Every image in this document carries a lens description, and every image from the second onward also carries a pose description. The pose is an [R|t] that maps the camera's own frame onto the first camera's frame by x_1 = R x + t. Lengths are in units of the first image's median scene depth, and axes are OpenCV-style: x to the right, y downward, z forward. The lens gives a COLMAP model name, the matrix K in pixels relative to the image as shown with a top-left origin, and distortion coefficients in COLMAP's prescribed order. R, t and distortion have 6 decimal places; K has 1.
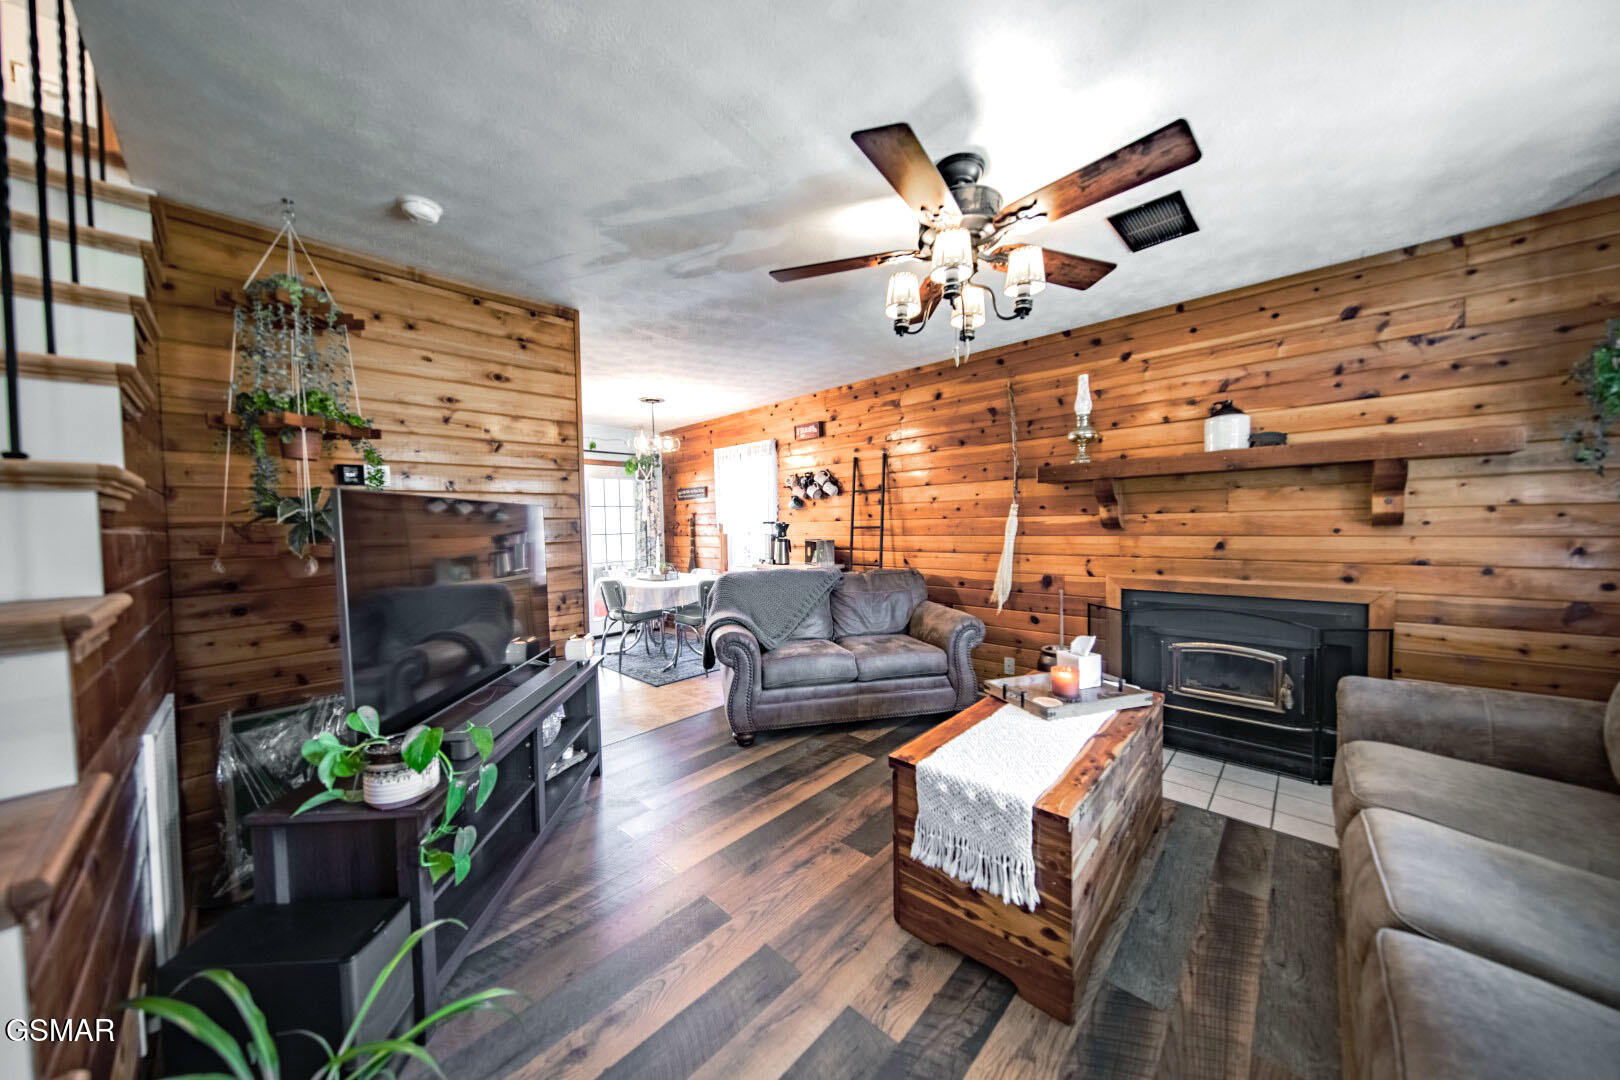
lens RADIAL K [[520.4, 0, 805.2], [0, 520.4, 540.0], [0, 0, 1]] dist [0.001326, -0.002202]
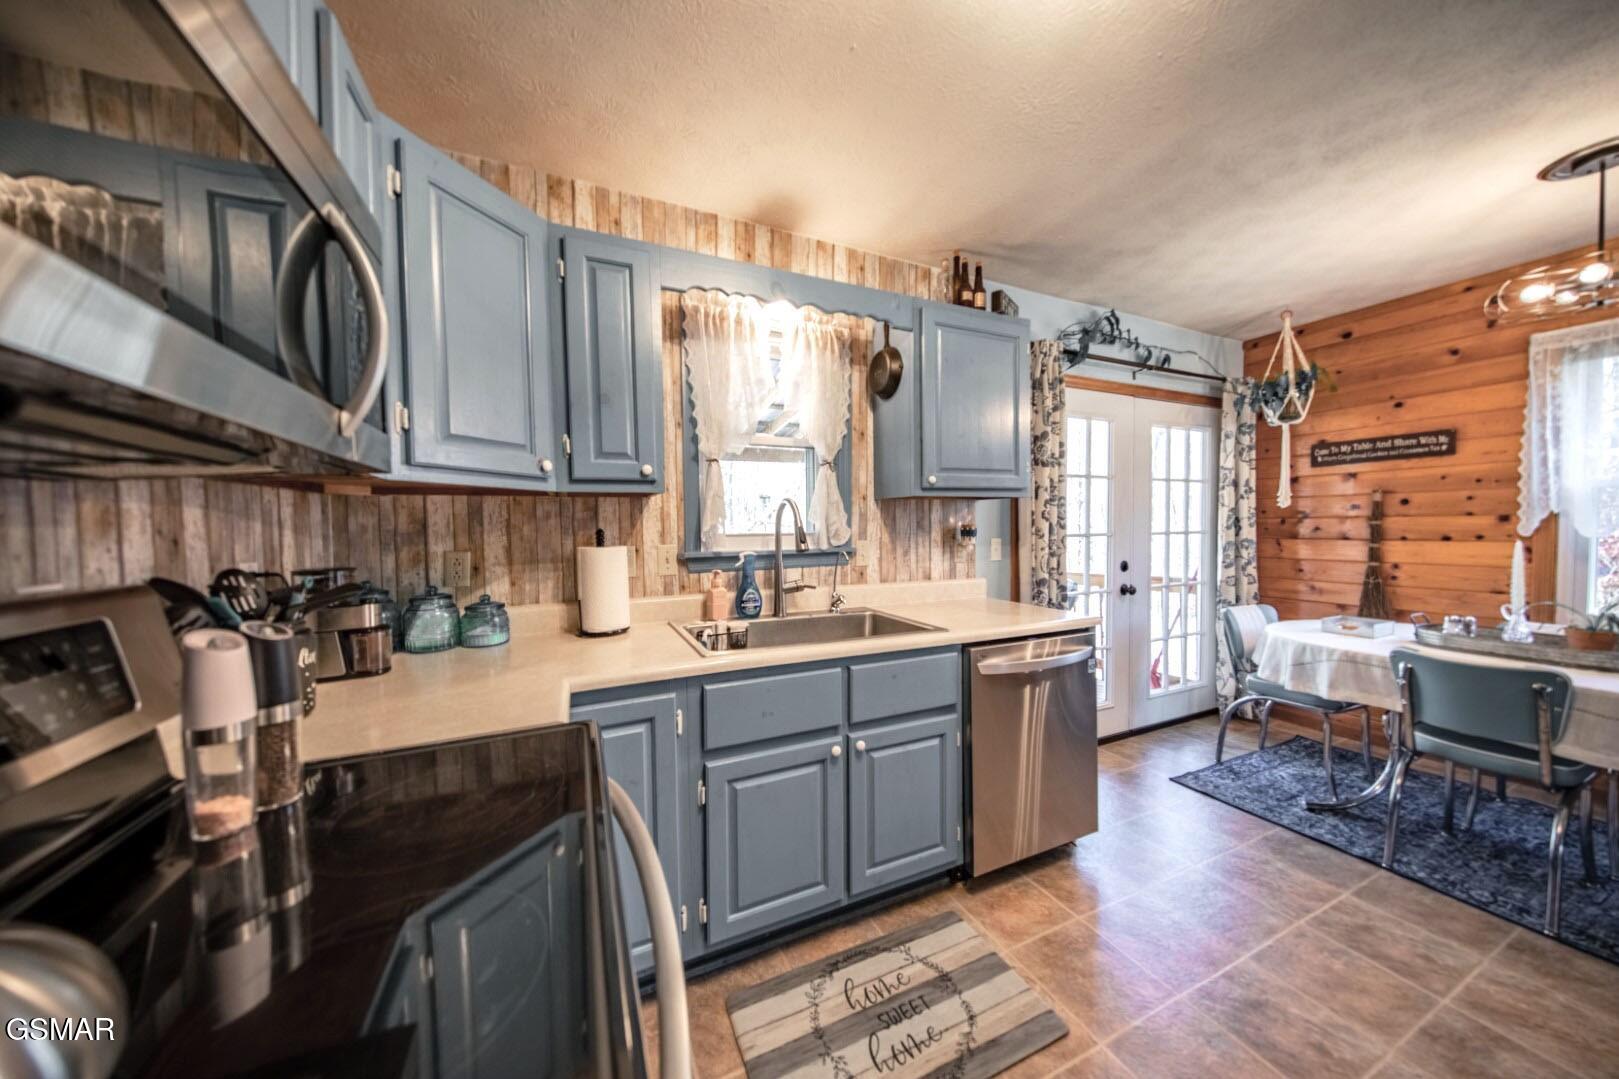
lens RADIAL K [[520.1, 0, 804.7], [0, 520.1, 539.5], [0, 0, 1]] dist [0.001326, -0.002202]
pose [[0.922877, 0.022288, -0.384450, -0.732432], [-0.020657, 0.999752, 0.008372, -0.000753], [0.384541, 0.000215, 0.923108, 0.519895]]
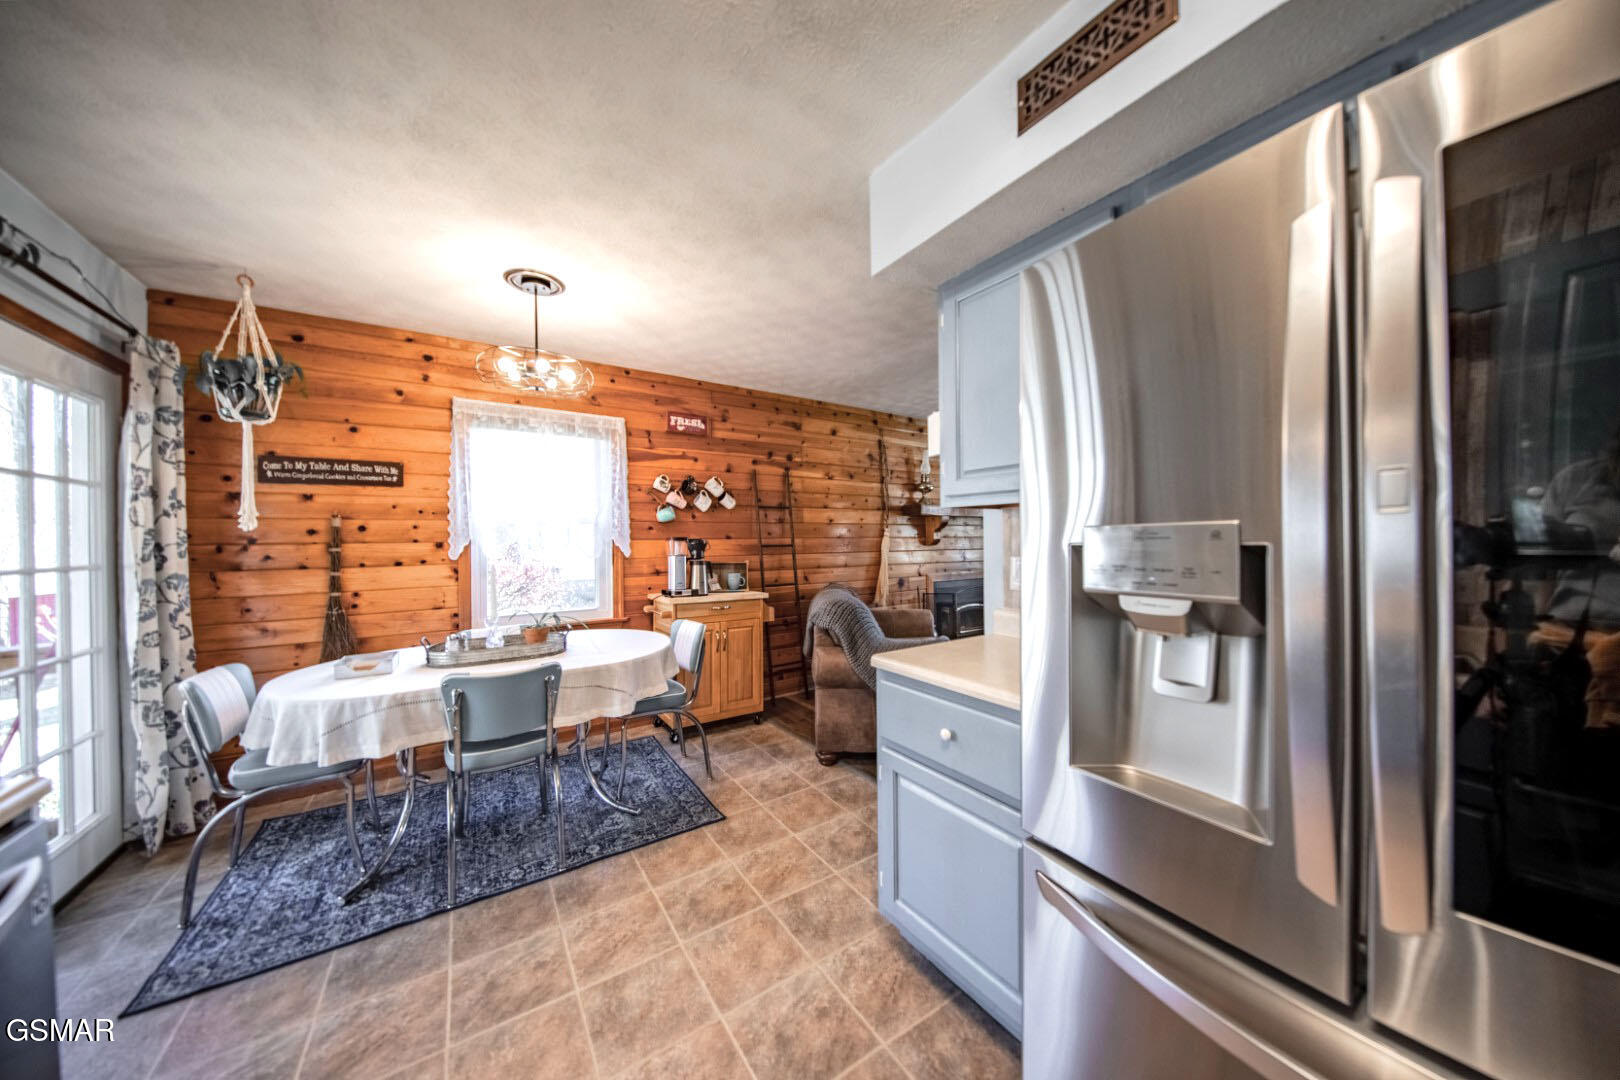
lens RADIAL K [[520.4, 0, 805.2], [0, 520.4, 540.0], [0, 0, 1]] dist [0.001326, -0.002202]
pose [[0.229790, 0.018705, 0.973060, -0.791683], [0.034859, 0.999016, -0.027436, -0.006836], [-0.972616, 0.040225, 0.228912, 0.724637]]
